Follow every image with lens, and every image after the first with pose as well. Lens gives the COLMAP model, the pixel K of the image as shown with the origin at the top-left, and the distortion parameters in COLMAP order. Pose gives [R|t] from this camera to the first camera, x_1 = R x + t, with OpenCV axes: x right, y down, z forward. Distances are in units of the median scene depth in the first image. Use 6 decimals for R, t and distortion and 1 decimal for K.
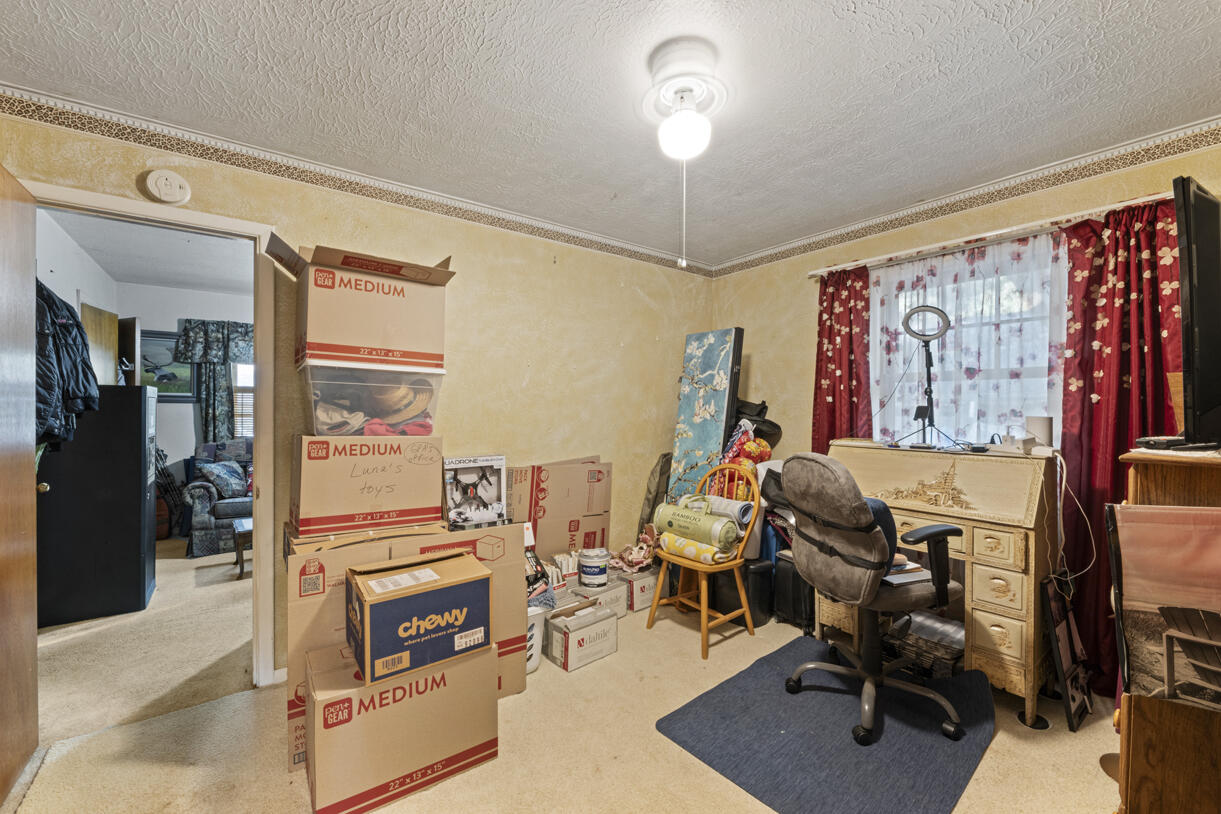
lens RADIAL K [[491.0, 0, 606.5], [0, 491.0, 410.2], [0, 0, 1]] dist [0.000938, -0.005605]
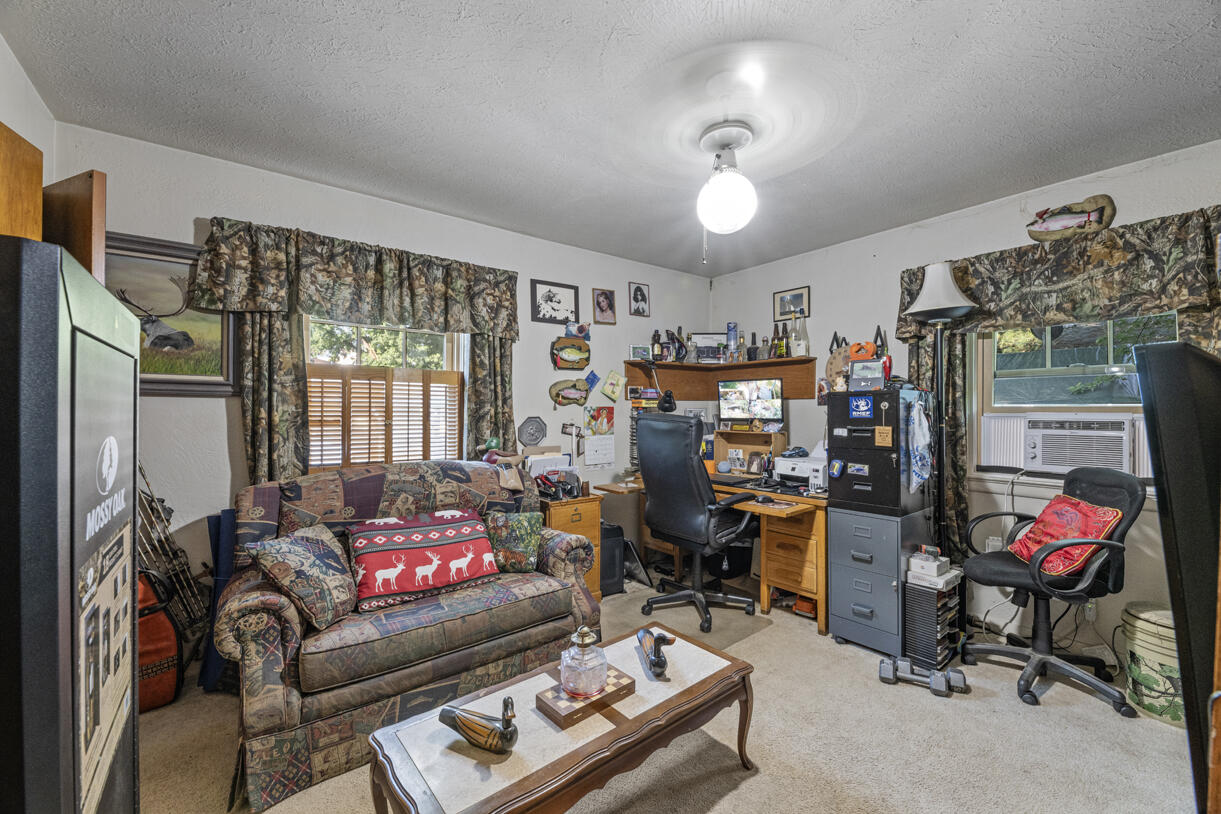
lens RADIAL K [[491.0, 0, 606.5], [0, 491.0, 410.2], [0, 0, 1]] dist [0.000938, -0.005605]
pose [[0.999994, -0.003232, 0.001005, -0.480857], [0.003235, 0.999990, -0.002996, 0.000423], [-0.000995, 0.002999, 0.999995, 0.530022]]
